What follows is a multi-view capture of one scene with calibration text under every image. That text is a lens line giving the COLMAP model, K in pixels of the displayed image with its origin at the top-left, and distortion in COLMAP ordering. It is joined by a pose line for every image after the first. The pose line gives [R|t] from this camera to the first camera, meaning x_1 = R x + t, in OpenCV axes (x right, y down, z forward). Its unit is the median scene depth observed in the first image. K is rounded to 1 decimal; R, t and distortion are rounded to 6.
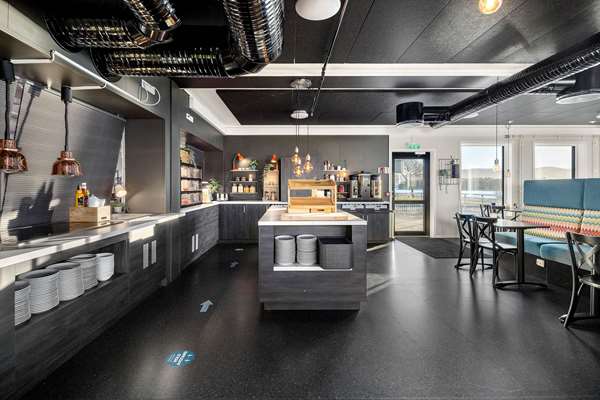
lens RADIAL K [[294.4, 0, 291.6], [0, 294.4, 182.4], [0, 0, 1]] dist [-0.004783, 0.000178]
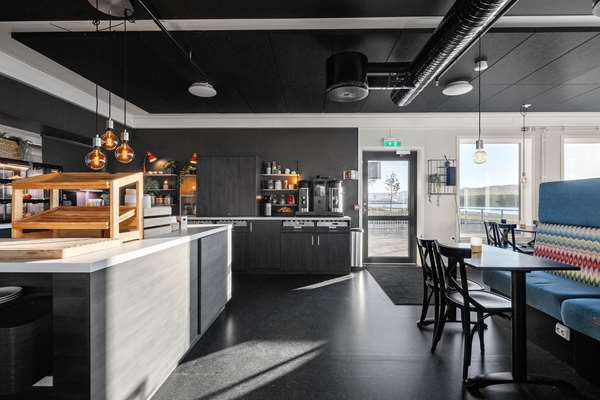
lens RADIAL K [[294.4, 0, 302.2], [0, 294.4, 198.0], [0, 0, 1]] dist [-0.004783, 0.000178]
pose [[0.998665, 0.000436, -0.051645, 0.236706], [-0.000554, 0.999997, -0.002260, 0.019234], [0.051644, 0.002285, 0.998663, 0.260012]]
